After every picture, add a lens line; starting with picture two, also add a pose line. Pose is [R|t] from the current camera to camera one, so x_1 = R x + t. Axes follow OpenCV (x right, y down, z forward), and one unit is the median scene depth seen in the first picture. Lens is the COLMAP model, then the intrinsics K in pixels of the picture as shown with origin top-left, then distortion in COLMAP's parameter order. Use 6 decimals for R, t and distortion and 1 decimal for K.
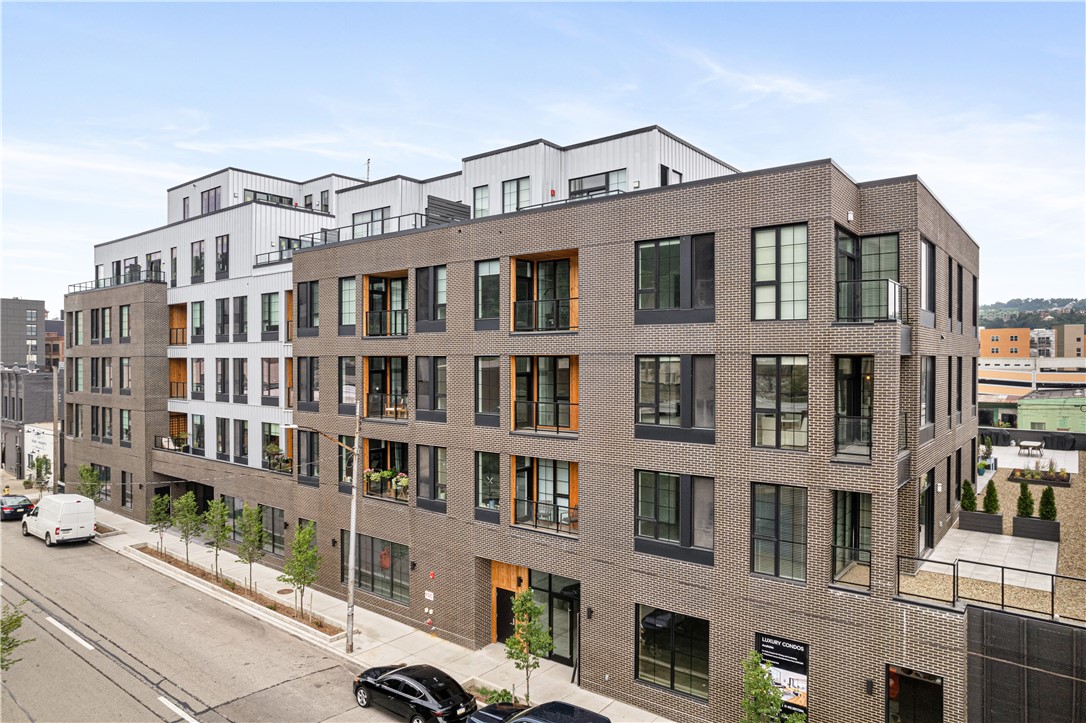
lens RADIAL K [[690.7, 0, 543.6], [0, 690.7, 359.4], [0, 0, 1]] dist [-0.025782, 0.020522]
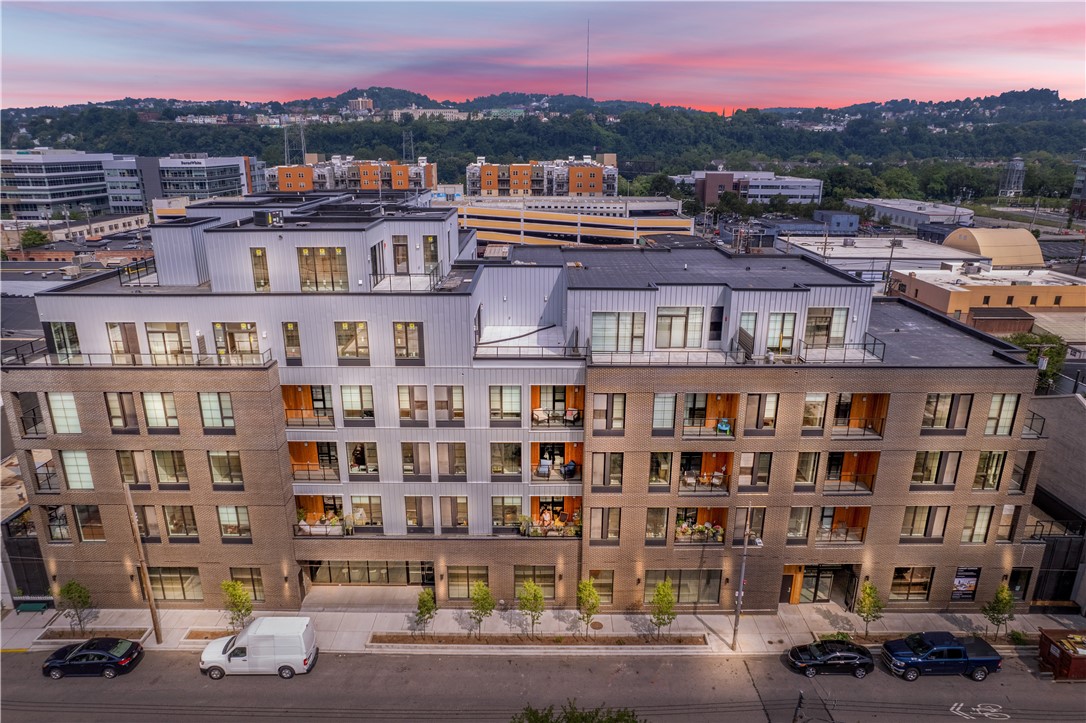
lens RADIAL K [[690.7, 0, 547.1], [0, 690.7, 359.6], [0, 0, 1]] dist [-0.025782, 0.020522]
pose [[0.775996, -0.189540, 0.601585, -1.228478], [-0.004486, 0.952097, 0.305762, -0.578478], [-0.630722, -0.239969, 0.737974, 0.243443]]
